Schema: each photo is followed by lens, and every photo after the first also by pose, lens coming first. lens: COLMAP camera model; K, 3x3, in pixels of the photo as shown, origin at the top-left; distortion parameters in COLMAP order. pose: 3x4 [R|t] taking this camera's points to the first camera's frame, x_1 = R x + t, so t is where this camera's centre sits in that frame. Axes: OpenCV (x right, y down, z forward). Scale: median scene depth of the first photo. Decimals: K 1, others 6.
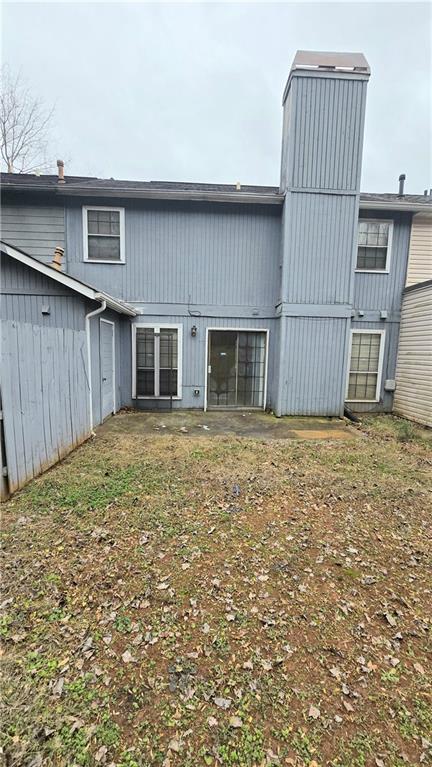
lens RADIAL K [[316.4, 0, 210.9], [0, 316.4, 387.9], [0, 0, 1]] dist [-0.000061, -0.001077]
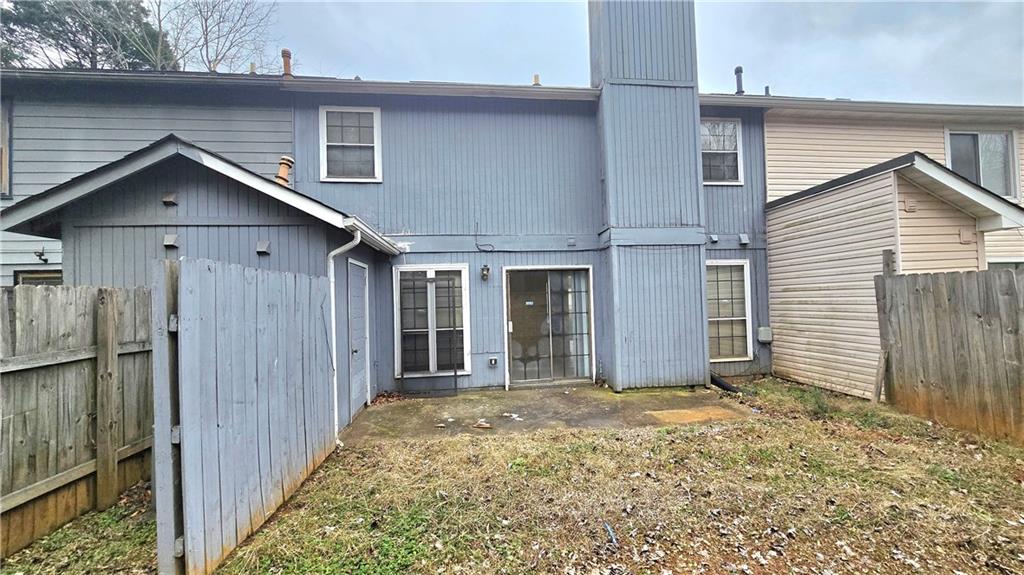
lens RADIAL K [[421.2, 0, 522.7], [0, 421.2, 290.1], [0, 0, 1]] dist [-0.000607, -0.000698]
pose [[0.994653, -0.048283, 0.091287, -0.064308], [0.060886, 0.988171, -0.140754, -0.008835], [-0.083411, 0.145559, 0.985827, 0.102256]]
